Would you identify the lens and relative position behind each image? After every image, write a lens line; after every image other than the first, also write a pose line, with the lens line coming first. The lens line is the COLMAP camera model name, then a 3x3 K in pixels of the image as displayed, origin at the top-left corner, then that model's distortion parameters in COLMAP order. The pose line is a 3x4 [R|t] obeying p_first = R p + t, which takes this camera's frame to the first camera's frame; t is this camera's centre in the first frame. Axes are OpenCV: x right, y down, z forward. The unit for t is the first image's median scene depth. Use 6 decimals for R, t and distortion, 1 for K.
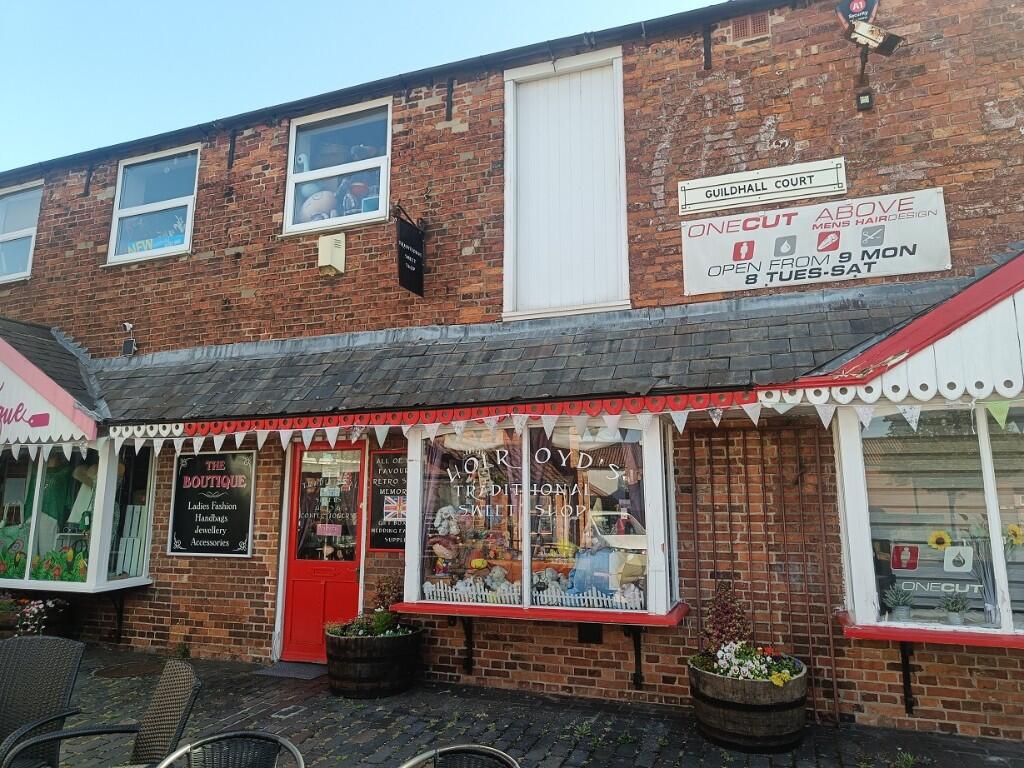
lens RADIAL K [[690.2, 0, 511.0], [0, 690.2, 379.5], [0, 0, 1]] dist [0.015456, -0.003437]
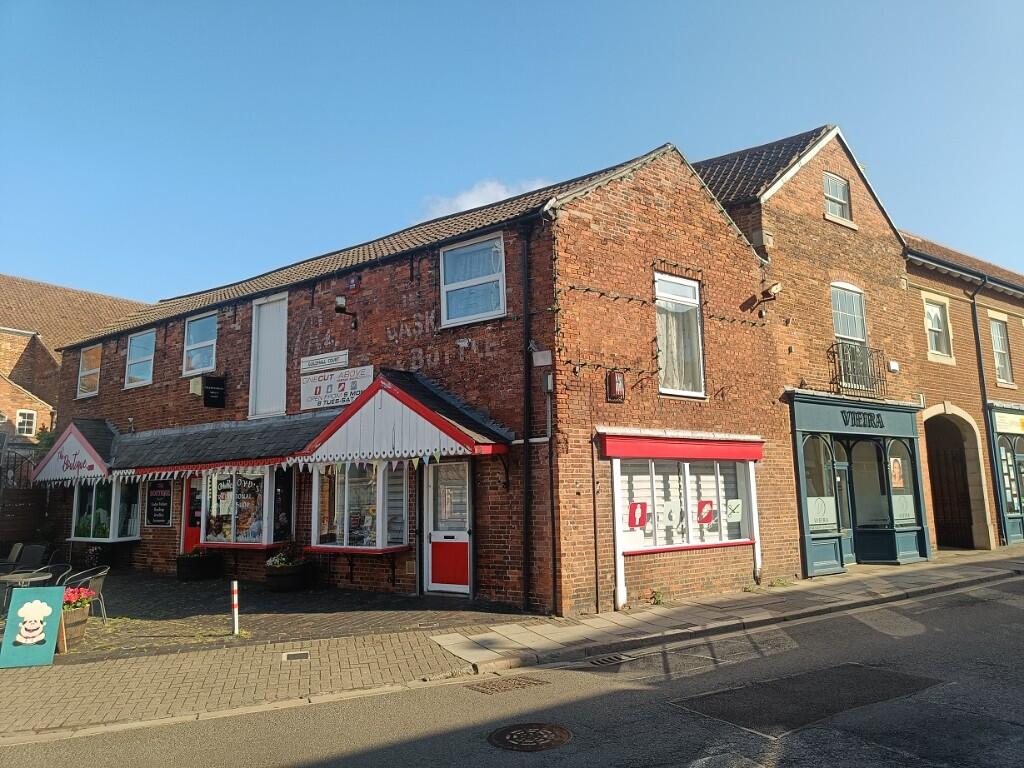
lens RADIAL K [[690.2, 0, 515.5], [0, 690.2, 385.1], [0, 0, 1]] dist [0.015456, -0.003437]
pose [[0.970091, -0.058623, -0.235555, 1.220755], [0.066143, 0.997518, 0.024147, -0.174217], [0.233555, -0.039006, 0.971561, -0.868201]]
